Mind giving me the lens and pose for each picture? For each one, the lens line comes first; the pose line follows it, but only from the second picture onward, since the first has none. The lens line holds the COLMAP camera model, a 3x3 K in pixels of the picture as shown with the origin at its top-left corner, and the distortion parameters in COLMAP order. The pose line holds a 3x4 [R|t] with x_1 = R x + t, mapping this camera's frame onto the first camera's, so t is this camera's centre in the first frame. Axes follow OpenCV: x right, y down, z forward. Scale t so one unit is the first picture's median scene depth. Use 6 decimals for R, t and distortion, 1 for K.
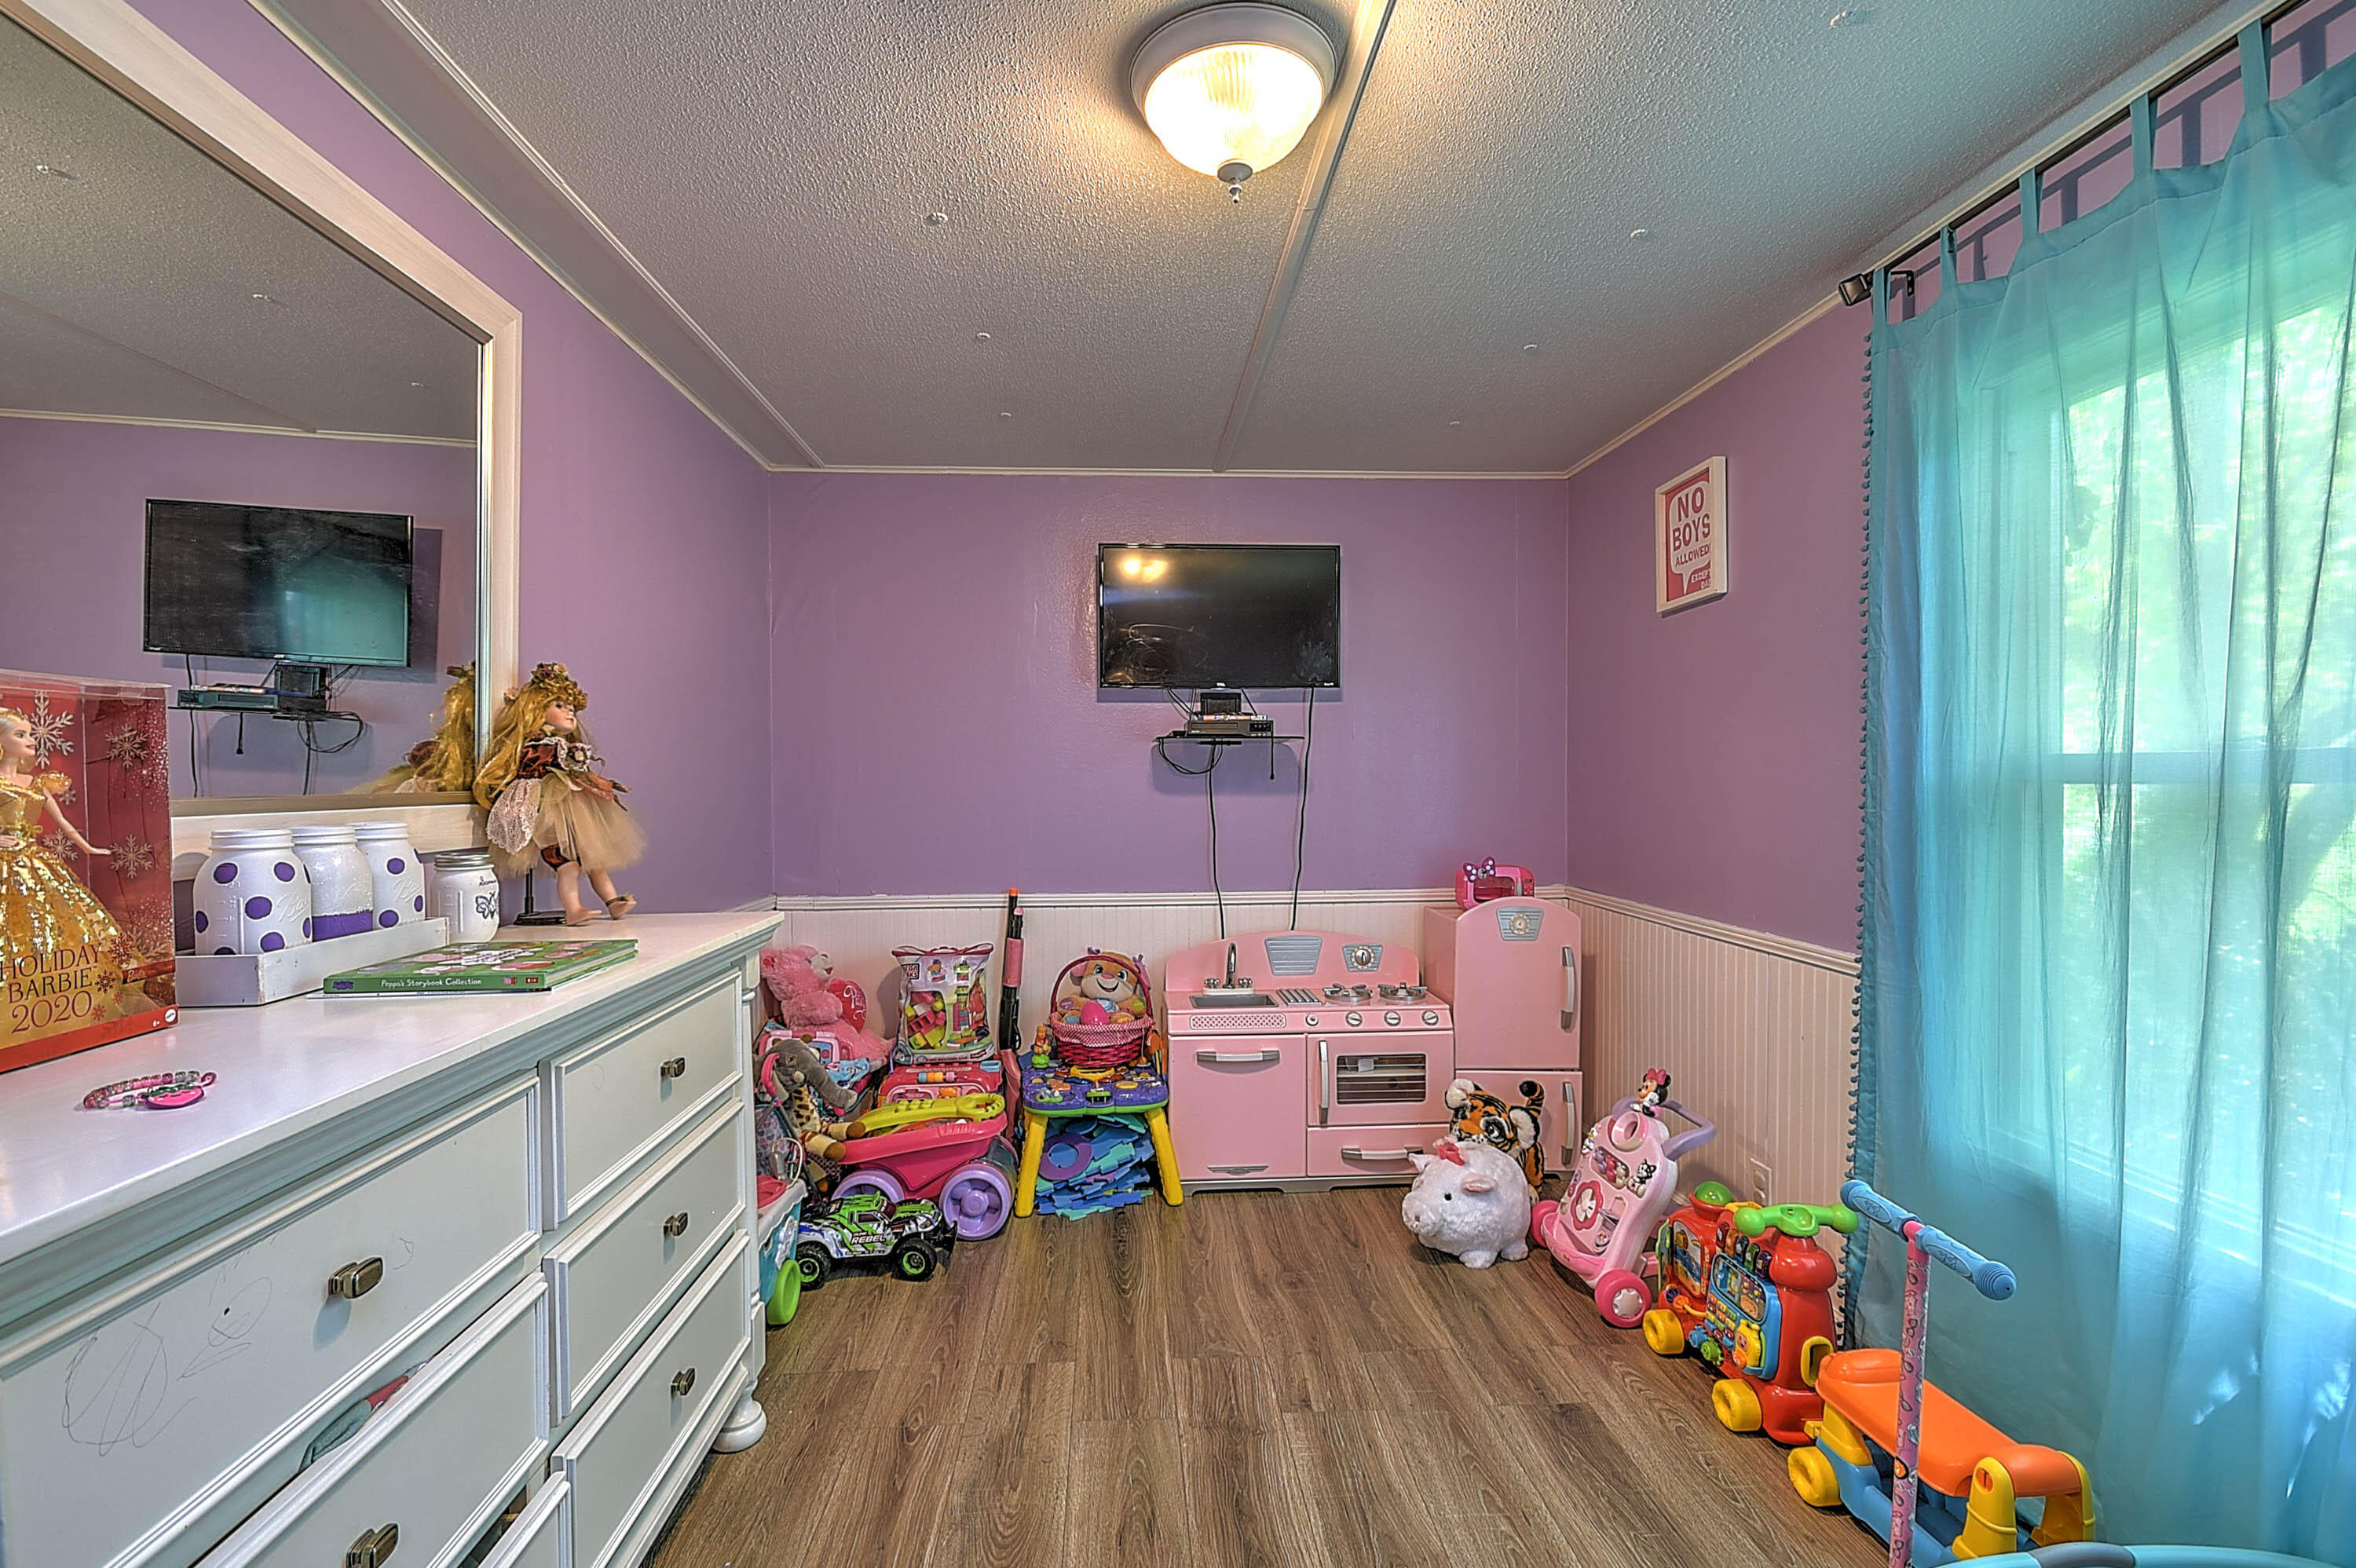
lens RADIAL K [[1034.7, 0, 1178.0], [0, 1034.7, 784.0], [0, 0, 1]] dist [-0.004886, 0.006540]
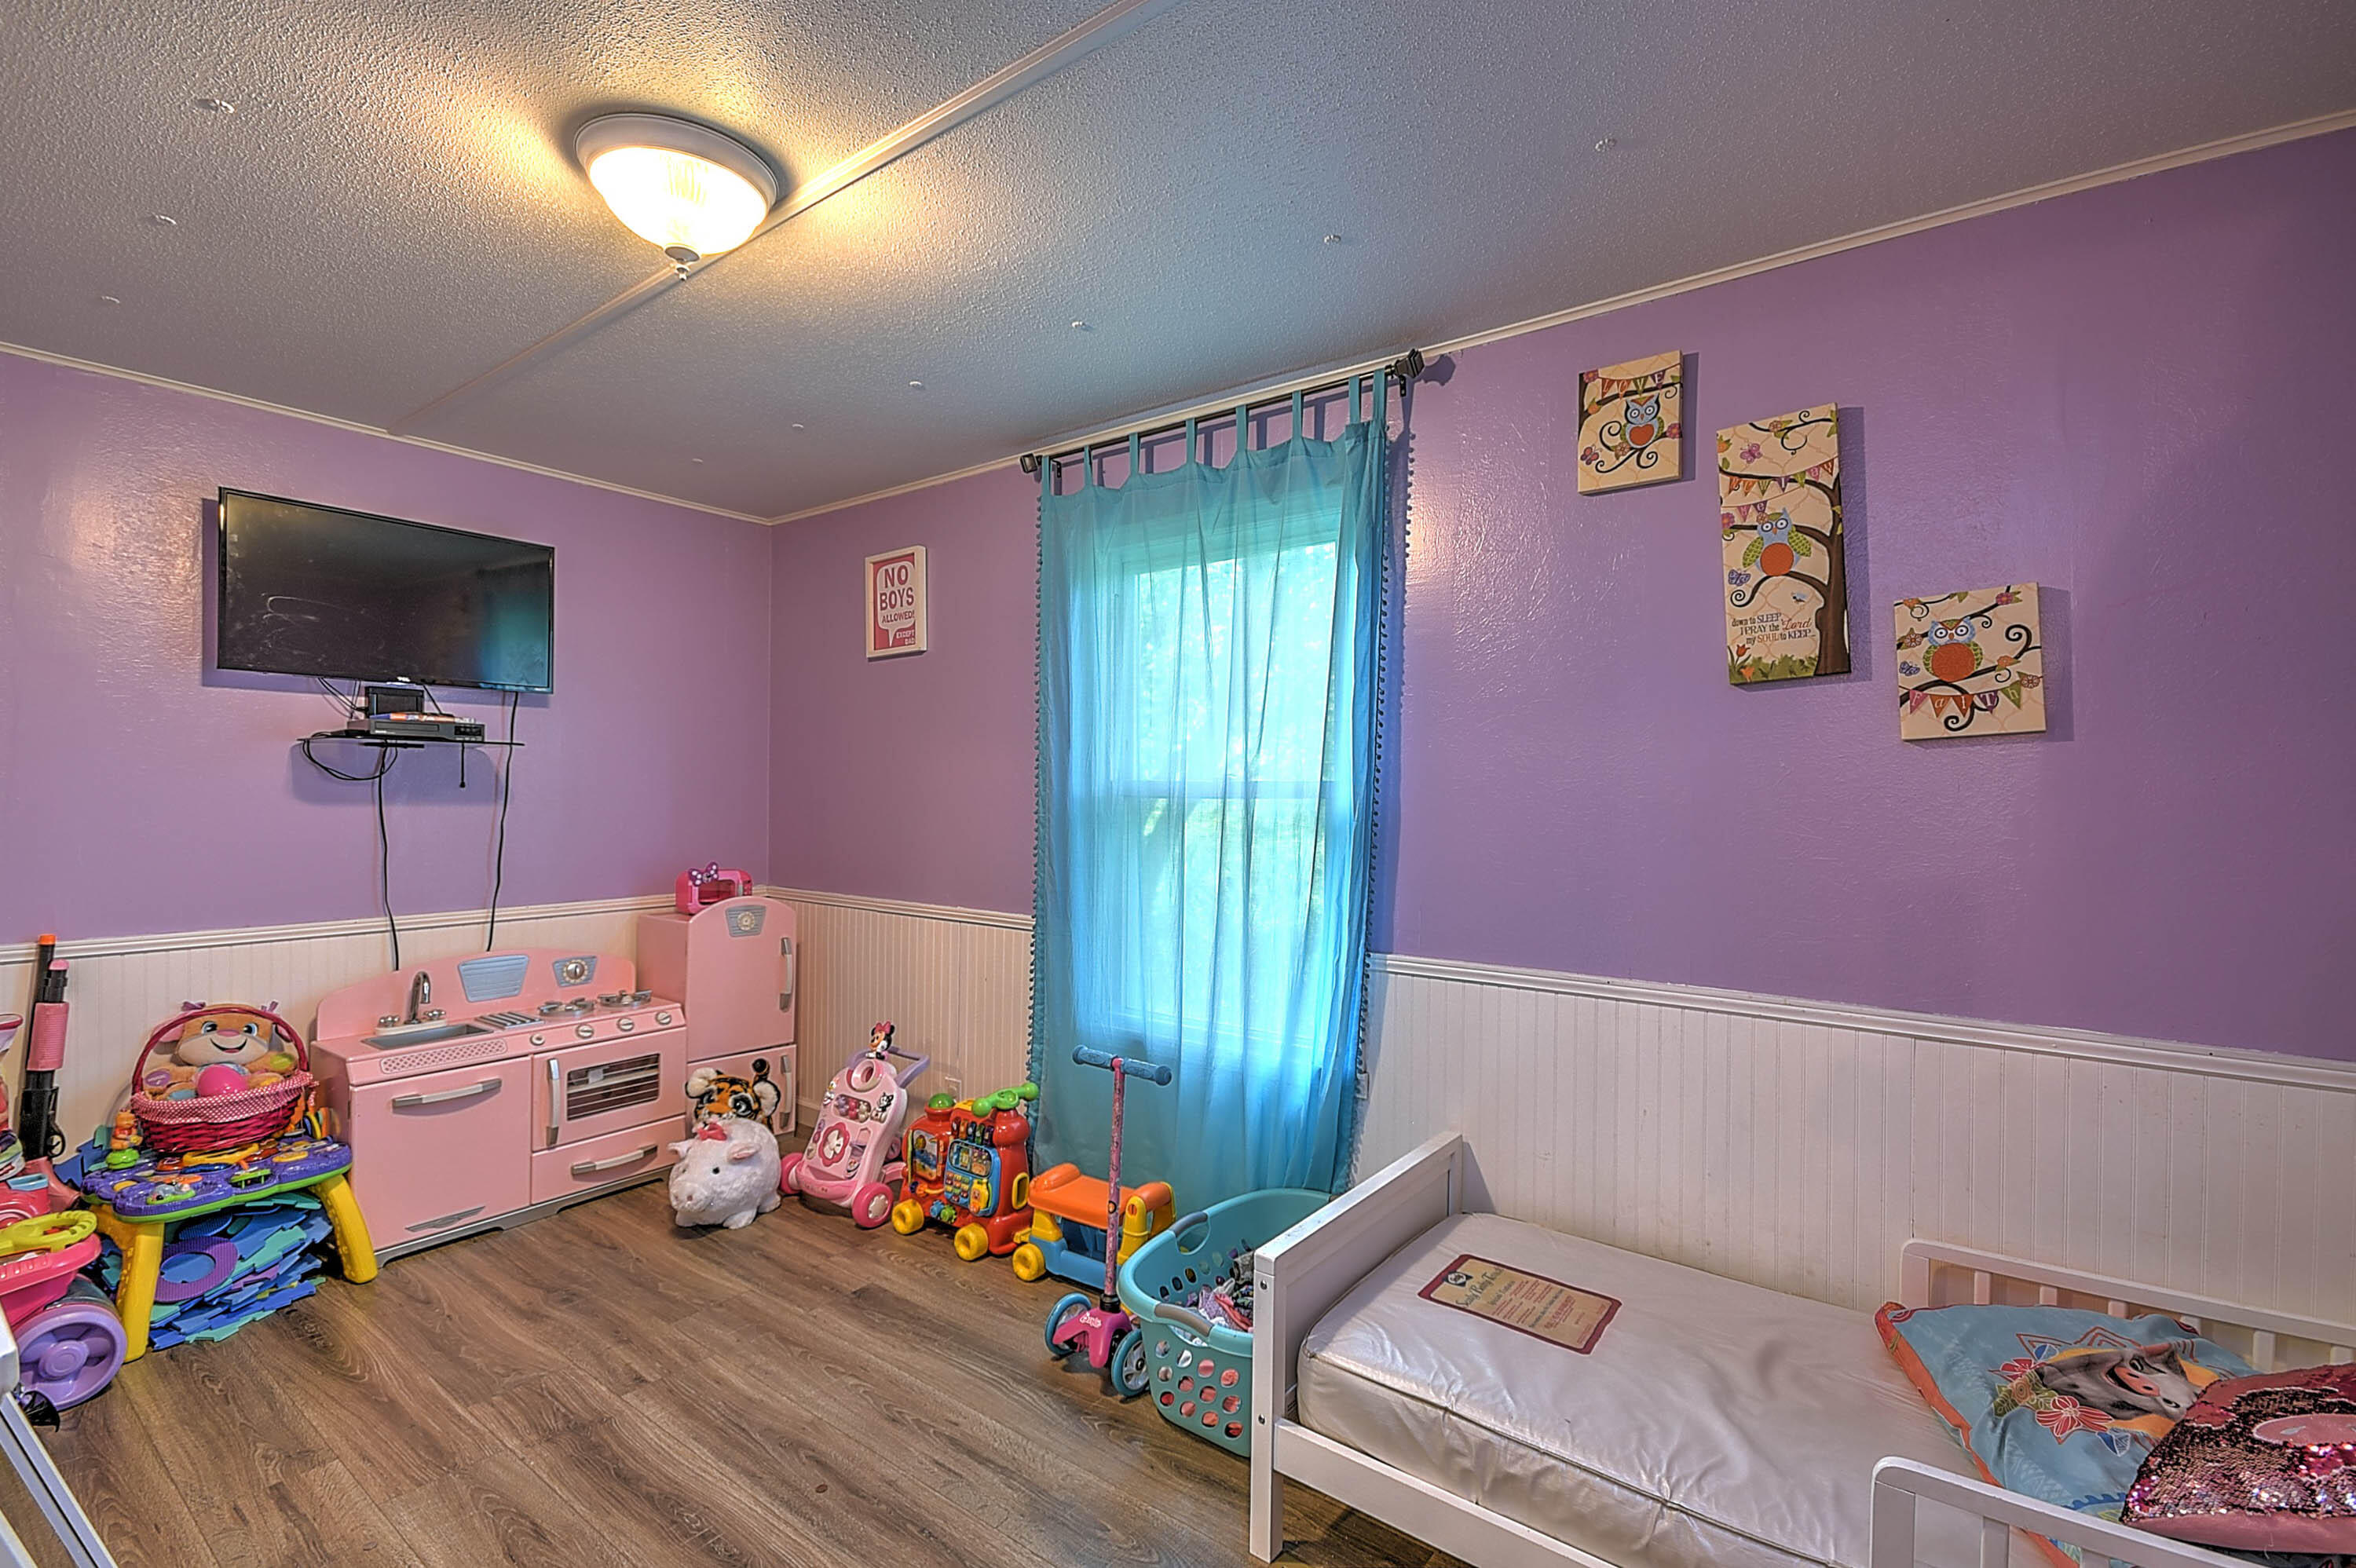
lens RADIAL K [[1013.6, 0, 1178.0], [0, 1013.6, 784.0], [0, 0, 1]] dist [0.001441, -0.005751]
pose [[0.638257, 0.018398, 0.769603, -0.232483], [-0.008369, 0.999821, -0.016961, 0.002294], [-0.769777, 0.004385, 0.638297, -0.060313]]
